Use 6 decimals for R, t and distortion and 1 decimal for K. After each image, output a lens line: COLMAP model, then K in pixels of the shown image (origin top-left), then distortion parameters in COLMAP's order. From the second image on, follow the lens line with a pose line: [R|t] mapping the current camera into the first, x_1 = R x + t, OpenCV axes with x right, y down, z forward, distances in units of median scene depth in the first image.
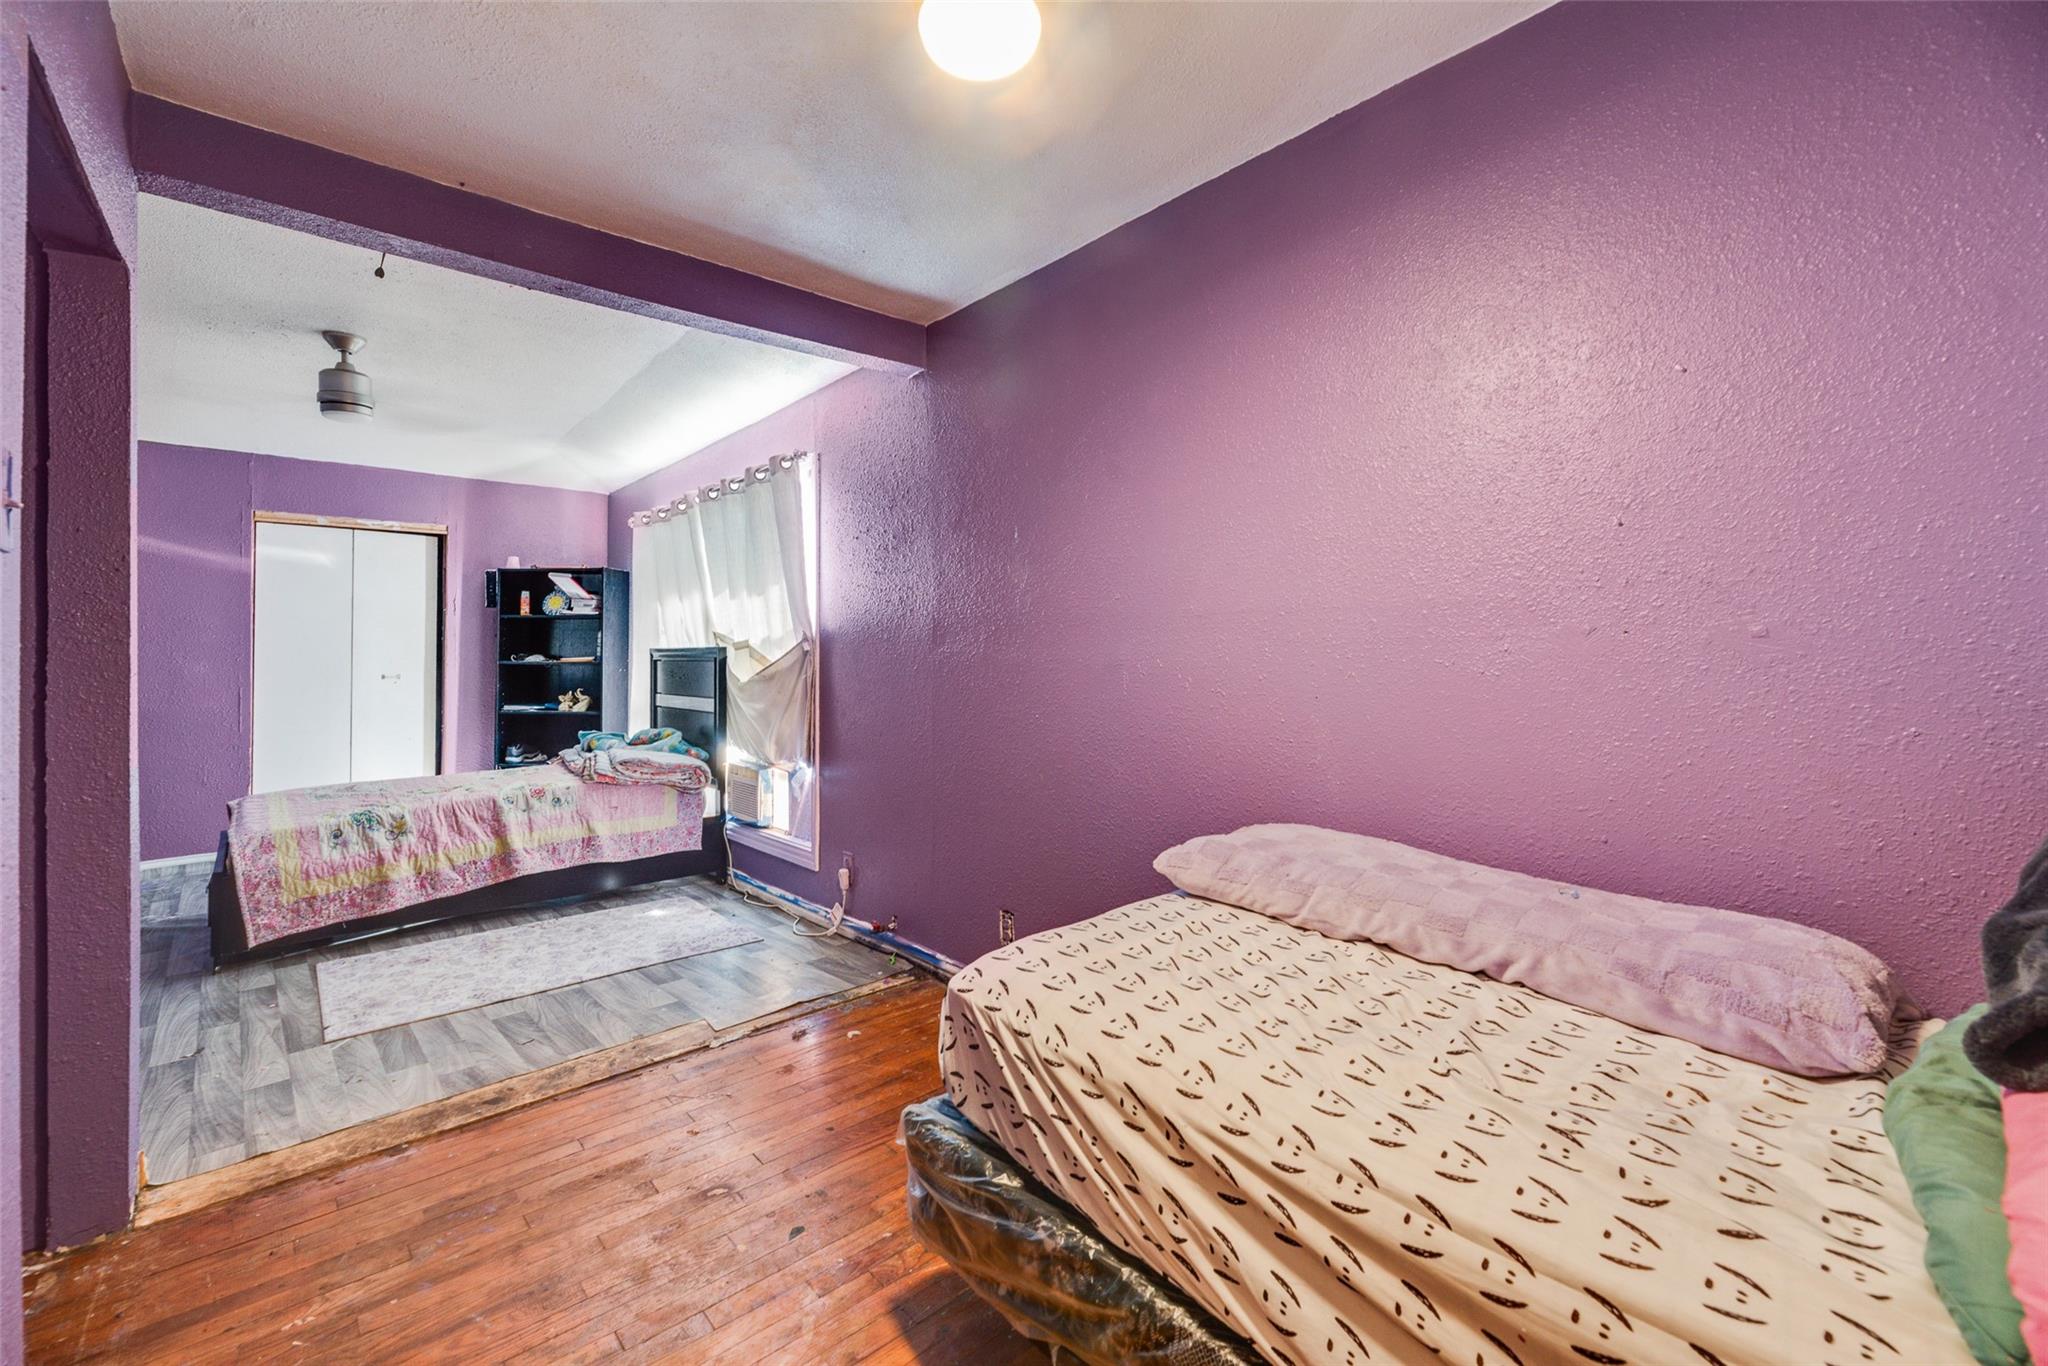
lens RADIAL K [[835.8, 0, 1023.5], [0, 835.8, 666.0], [0, 0, 1]] dist [-0.002271, -0.000088]
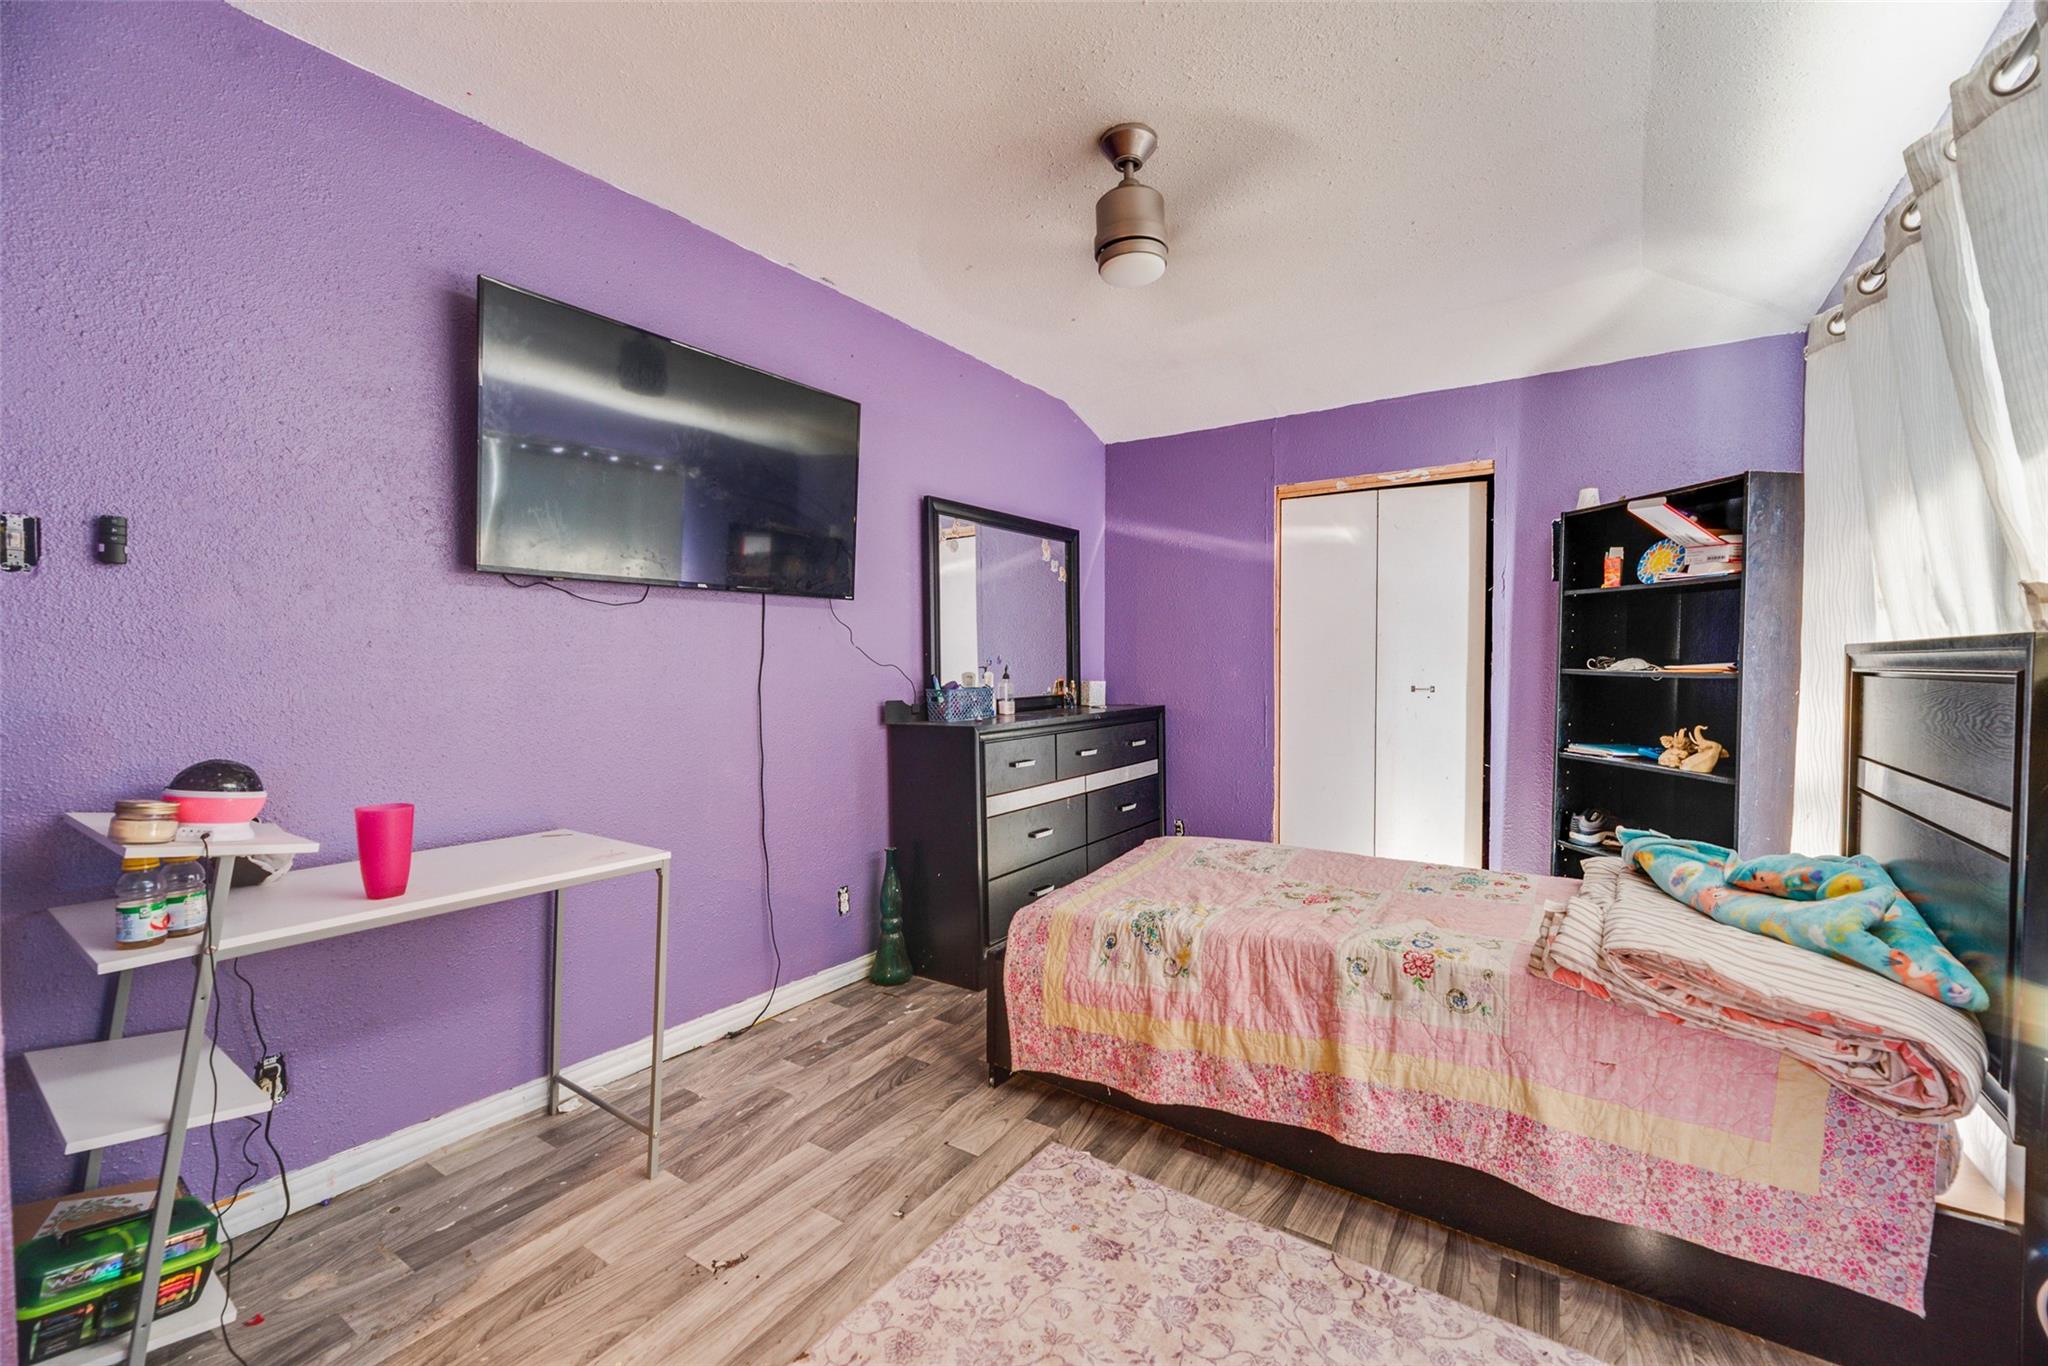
lens RADIAL K [[835.8, 0, 1022.0], [0, 835.8, 674.5], [0, 0, 1]] dist [-0.002271, -0.000088]
pose [[0.236457, 0.021886, -0.971395, -0.195010], [-0.014922, 0.999710, 0.018892, -0.010386], [0.971527, 0.010028, 0.236715, 0.671830]]
